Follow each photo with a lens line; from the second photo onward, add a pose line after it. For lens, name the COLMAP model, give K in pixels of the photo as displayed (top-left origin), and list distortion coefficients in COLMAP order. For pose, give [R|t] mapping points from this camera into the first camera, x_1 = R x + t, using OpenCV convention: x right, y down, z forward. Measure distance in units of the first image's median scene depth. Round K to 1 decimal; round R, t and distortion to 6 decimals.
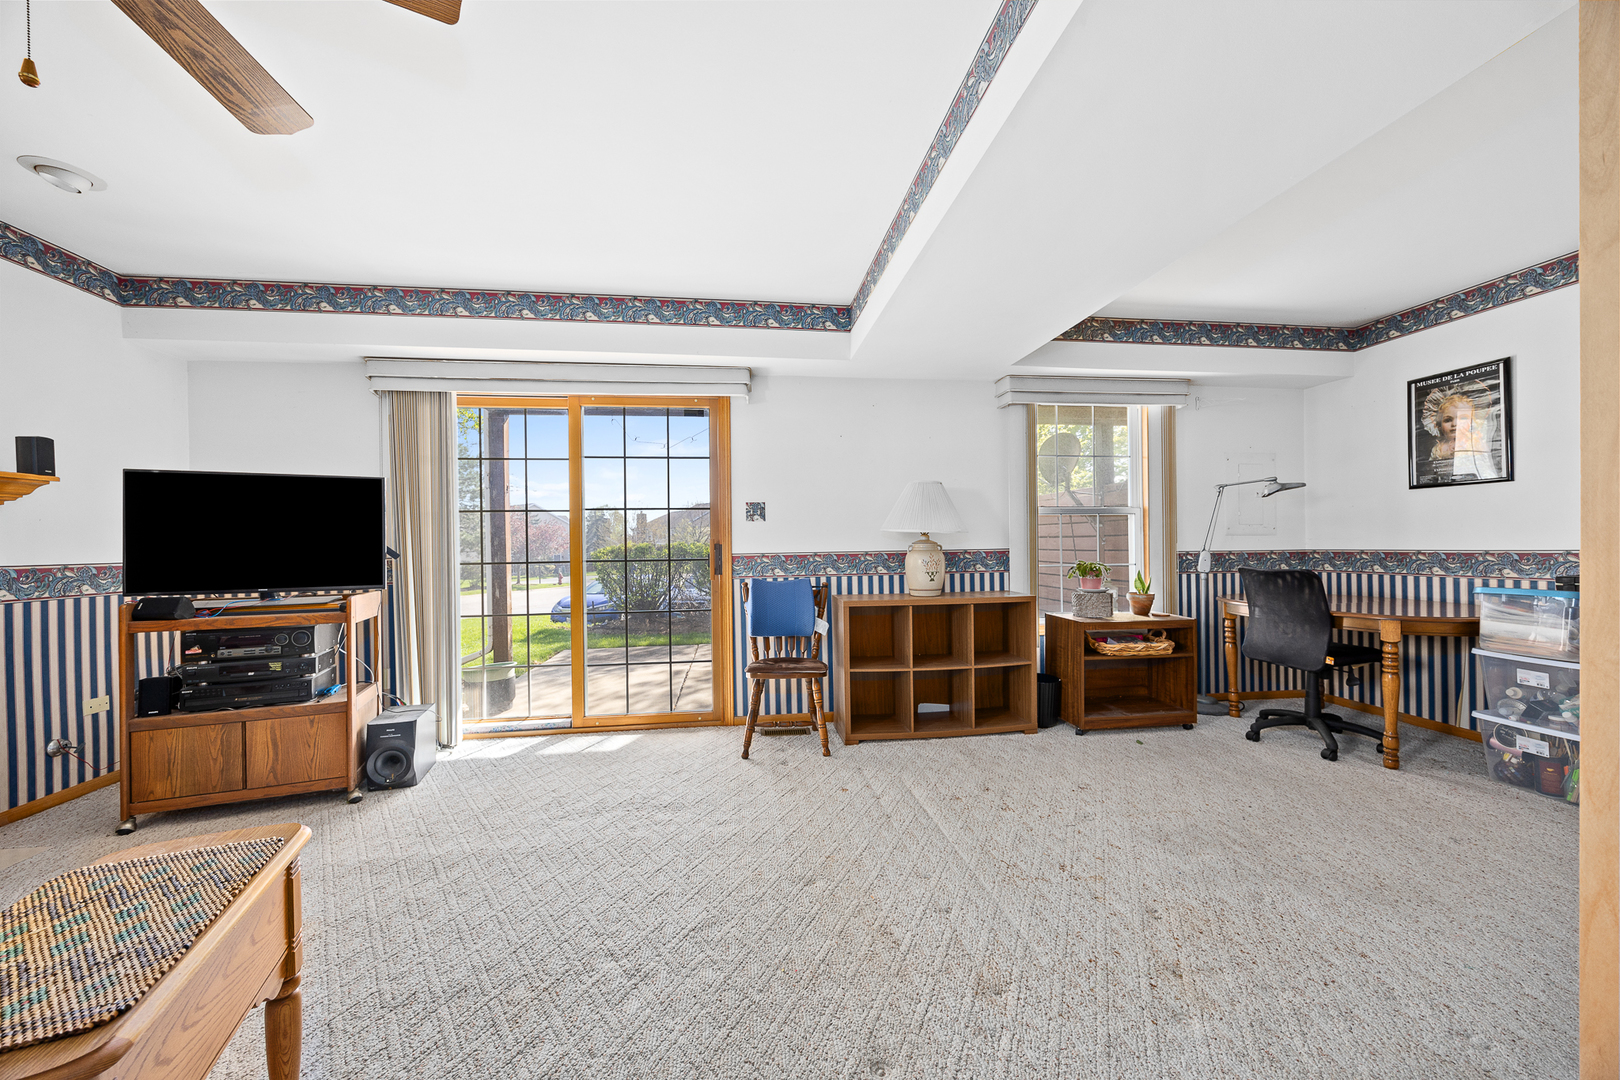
lens RADIAL K [[614.6, 0, 846.6], [0, 614.6, 543.4], [0, 0, 1]] dist [-0.001967, -0.000500]
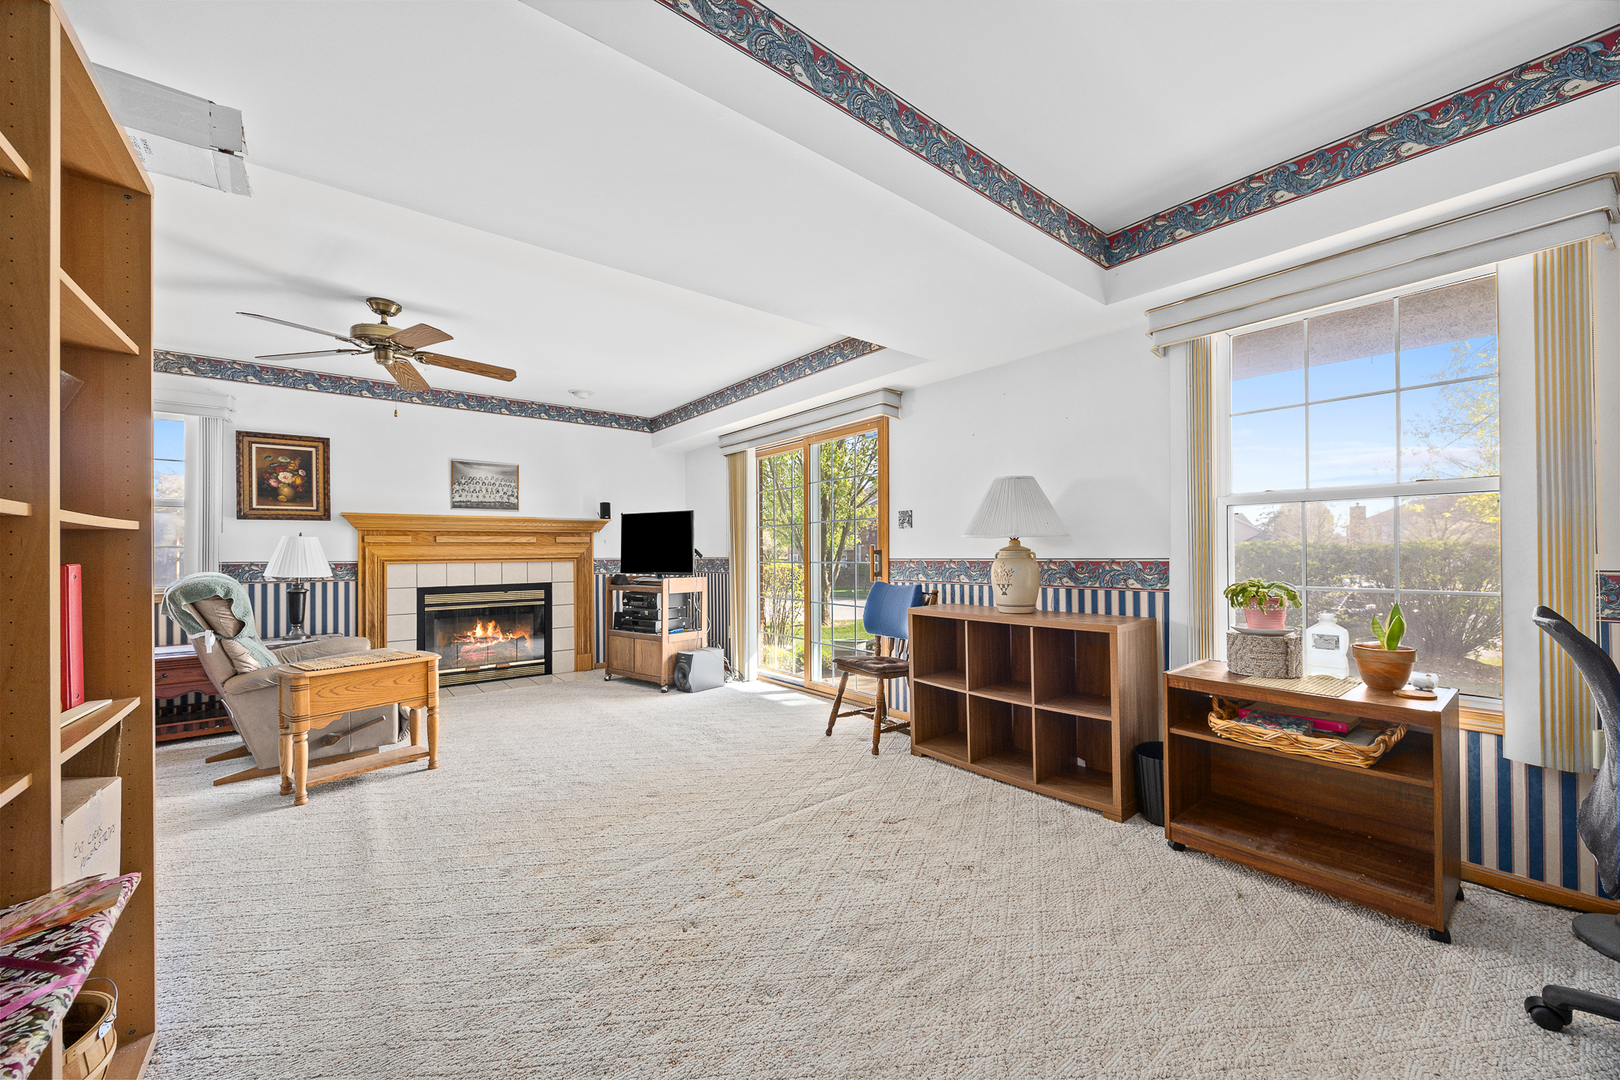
lens RADIAL K [[614.6, 0, 810.9], [0, 614.6, 548.3], [0, 0, 1]] dist [-0.001967, -0.000500]
pose [[0.506183, 0.001774, -0.862424, 0.759277], [0.001646, 0.999994, 0.003023, -0.006005], [0.862424, -0.002950, 0.506177, 0.354478]]
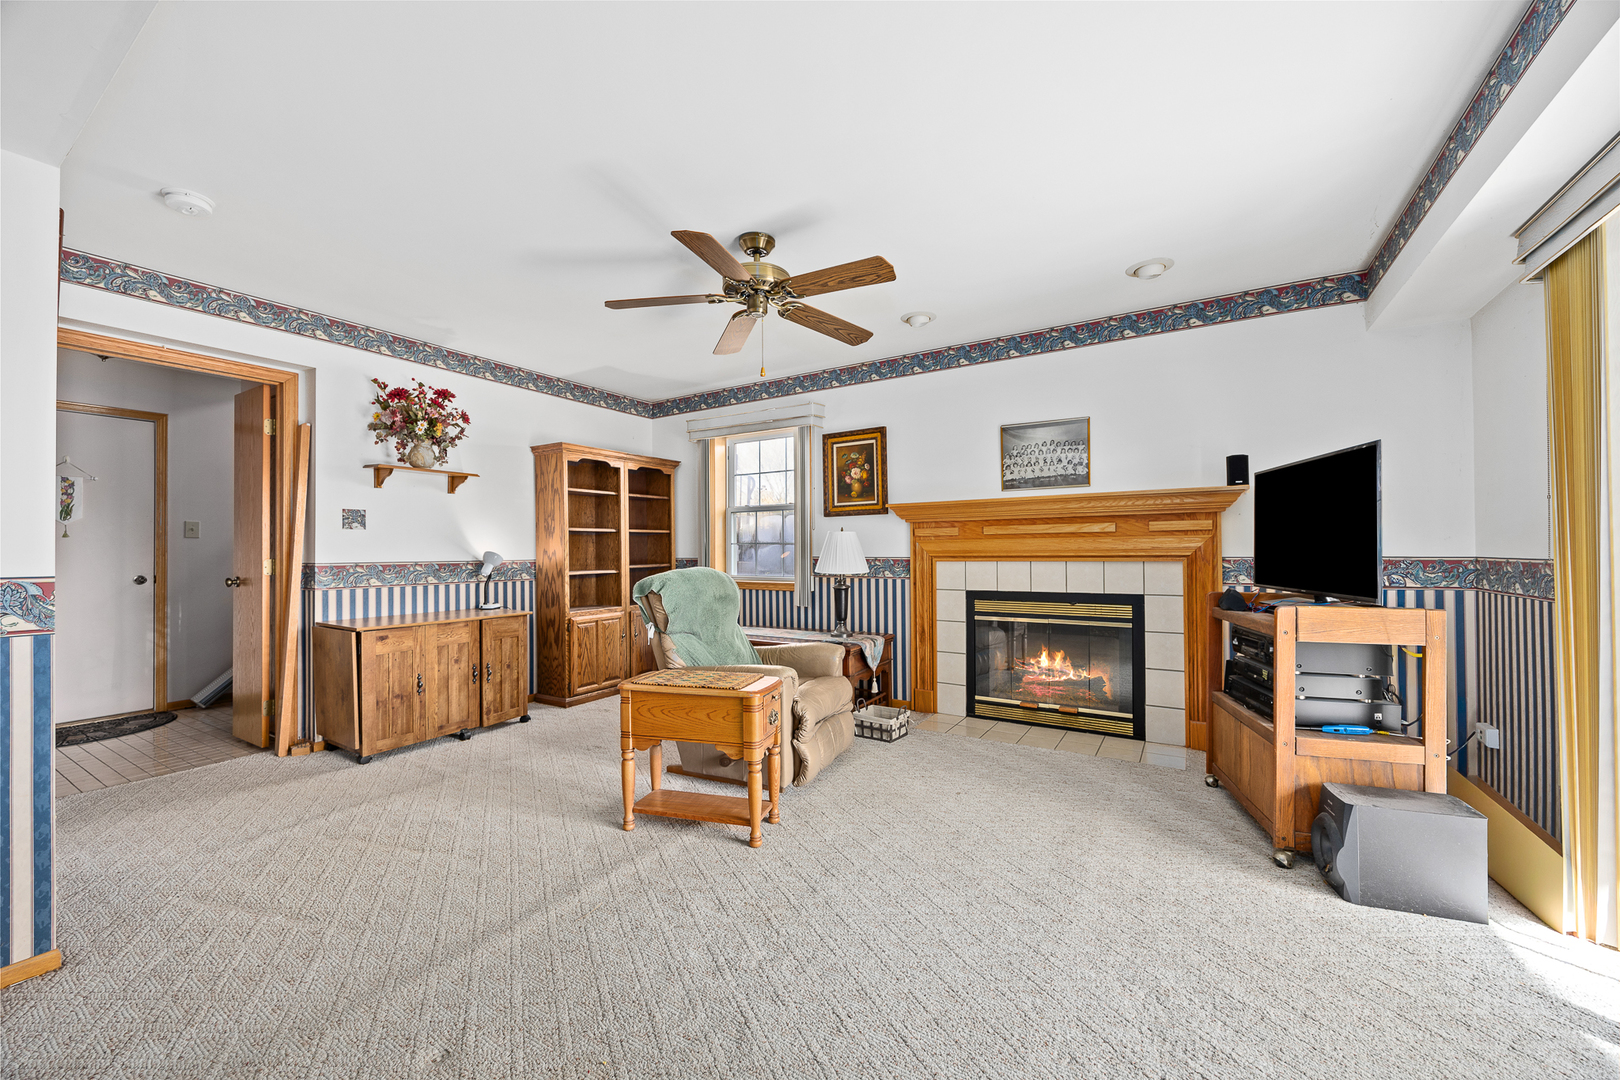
lens RADIAL K [[614.6, 0, 805.6], [0, 614.6, 545.3], [0, 0, 1]] dist [-0.001967, -0.000500]
pose [[-0.638777, 0.006969, -0.769360, 0.157463], [0.013224, 0.999911, -0.001923, 0.000933], [0.769278, -0.011402, -0.638812, 0.802859]]
